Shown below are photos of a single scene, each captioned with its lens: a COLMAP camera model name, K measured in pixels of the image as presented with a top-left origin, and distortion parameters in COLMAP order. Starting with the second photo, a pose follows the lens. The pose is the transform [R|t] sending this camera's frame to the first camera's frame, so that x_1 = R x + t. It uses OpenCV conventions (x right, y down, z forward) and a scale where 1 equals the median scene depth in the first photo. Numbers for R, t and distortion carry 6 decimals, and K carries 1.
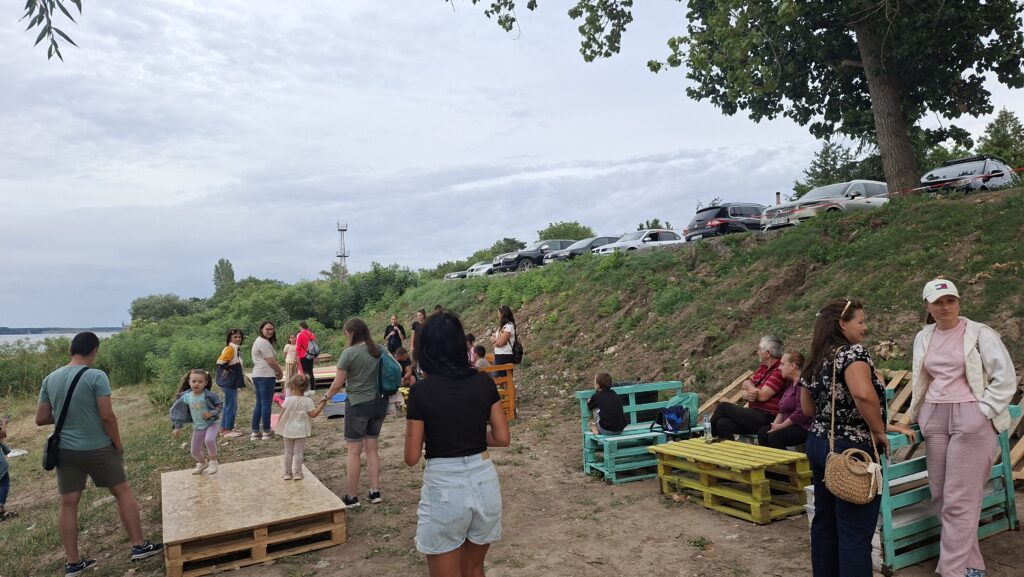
lens RADIAL K [[712.1, 0, 514.2], [0, 712.1, 306.5], [0, 0, 1]] dist [0.067294, -0.088869]
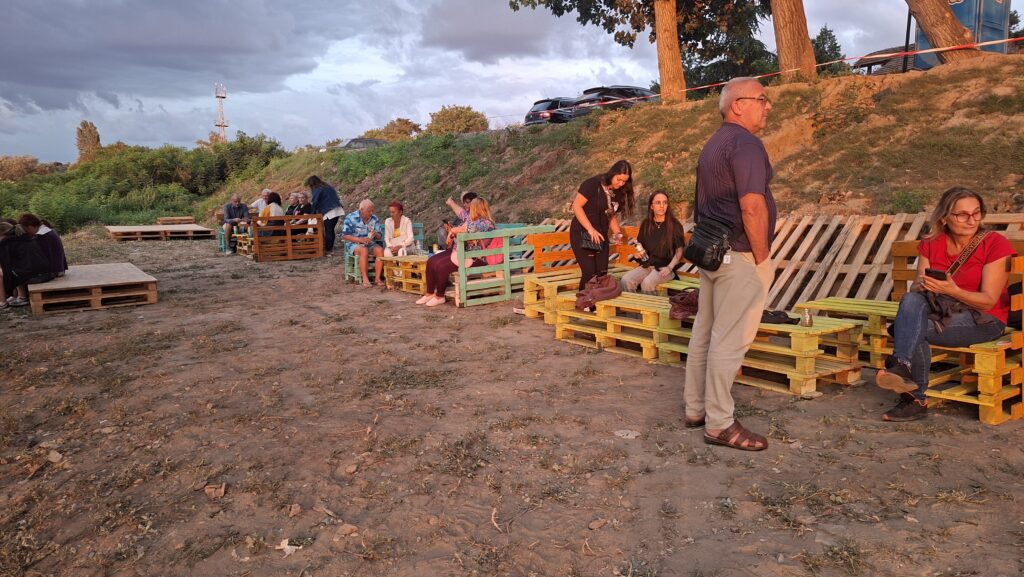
lens RADIAL K [[712.1, 0, 525.9], [0, 712.1, 304.3], [0, 0, 1]] dist [0.067294, -0.088869]
pose [[0.987702, 0.022511, 0.154717, 0.094829], [-0.045728, 0.987902, 0.148184, 0.019194], [-0.149510, -0.153437, 0.976783, -0.195482]]
